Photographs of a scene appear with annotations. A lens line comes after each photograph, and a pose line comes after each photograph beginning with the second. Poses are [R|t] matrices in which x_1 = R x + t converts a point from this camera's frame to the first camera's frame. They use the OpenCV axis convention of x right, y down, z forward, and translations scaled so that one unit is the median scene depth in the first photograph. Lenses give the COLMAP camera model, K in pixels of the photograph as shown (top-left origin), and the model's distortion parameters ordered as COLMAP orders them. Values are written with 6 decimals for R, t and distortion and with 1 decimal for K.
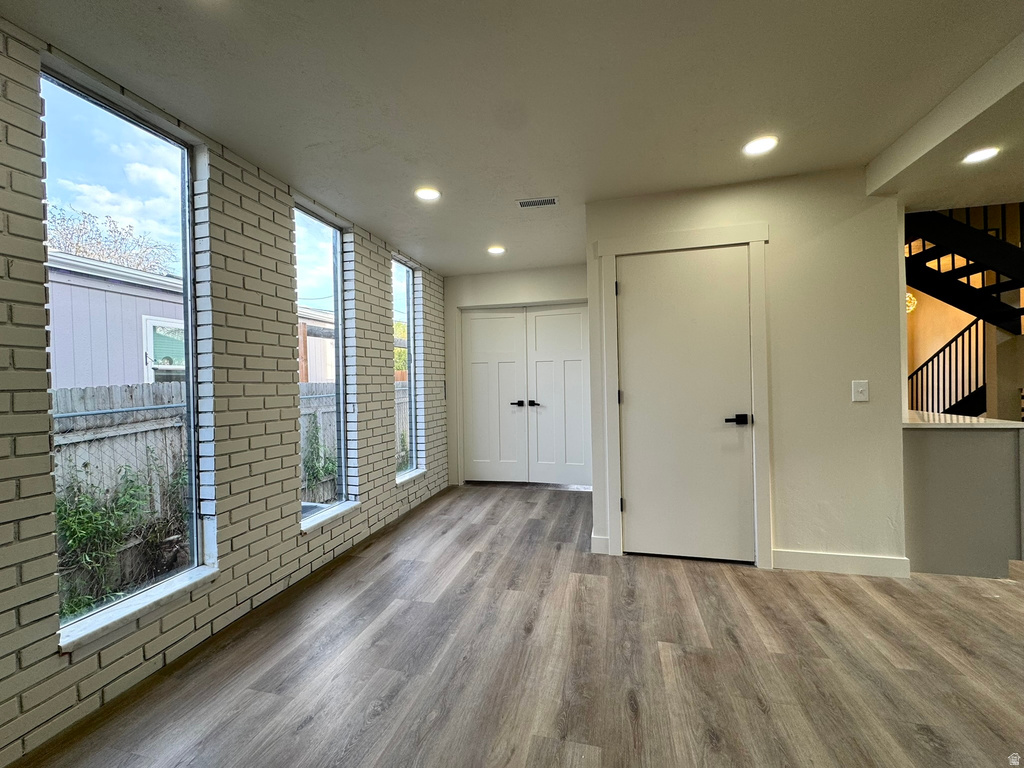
lens RADIAL K [[407.5, 0, 512.1], [0, 407.5, 380.3], [0, 0, 1]] dist [-0.001936, -0.000114]
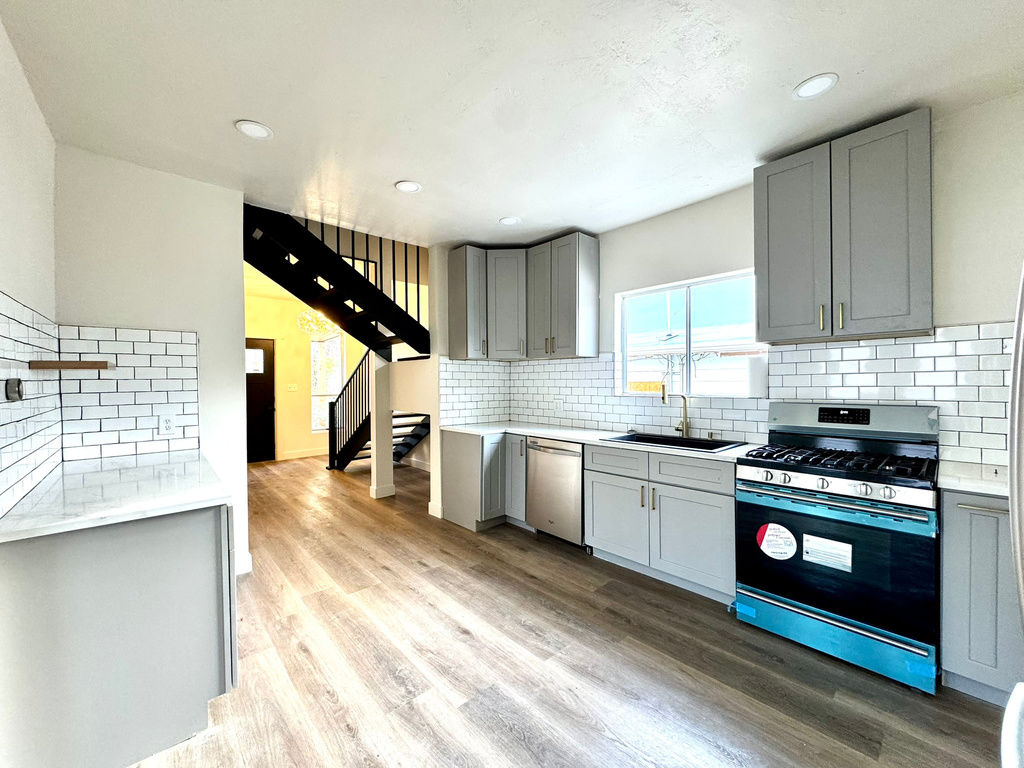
lens RADIAL K [[408.6, 0, 512.0], [0, 408.6, 384.0], [0, 0, 1]] dist [-0.001630, -0.000099]
pose [[0.557903, 0.007673, 0.829871, 0.855849], [-0.004787, 0.999970, -0.006028, -0.074225], [-0.829892, -0.000609, 0.557923, 0.179460]]
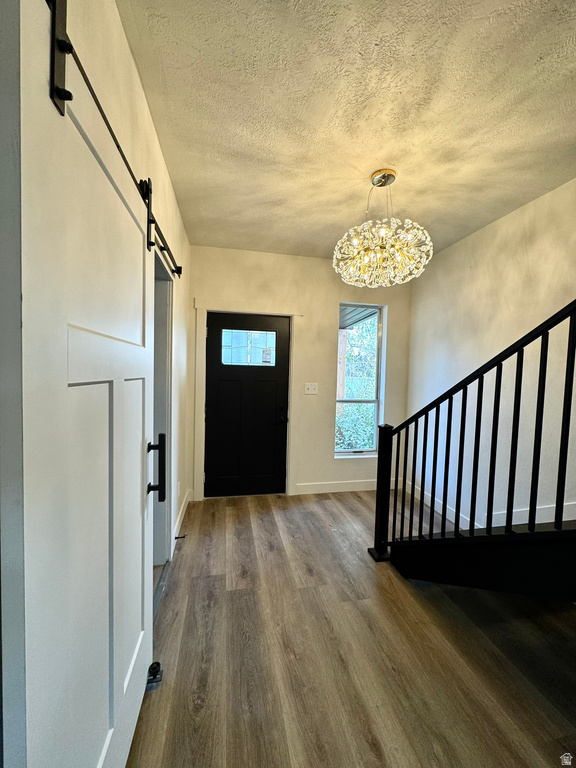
lens RADIAL K [[305.6, 0, 288.0], [0, 305.6, 384.0], [0, 0, 1]] dist [-0.001936, -0.000114]
pose [[0.901360, 0.026736, 0.432244, 1.583427], [-0.044131, 0.998567, 0.030260, -0.116035], [-0.430816, -0.046350, 0.901249, 1.670420]]
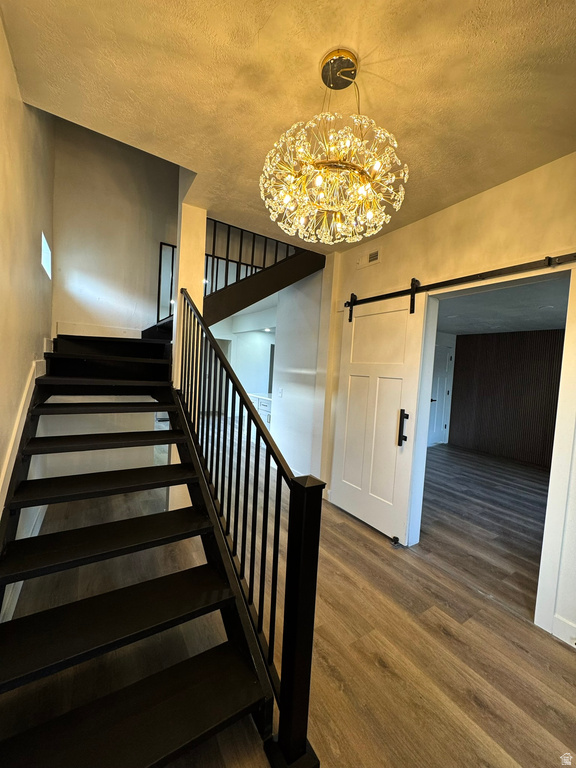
lens RADIAL K [[305.6, 0, 288.0], [0, 305.6, 384.0], [0, 0, 1]] dist [-0.001936, -0.000114]
pose [[-0.686092, 0.014858, -0.727363, 2.529559], [-0.043326, 0.997182, 0.061237, -0.130271], [0.726223, 0.073528, -0.683515, 2.584733]]
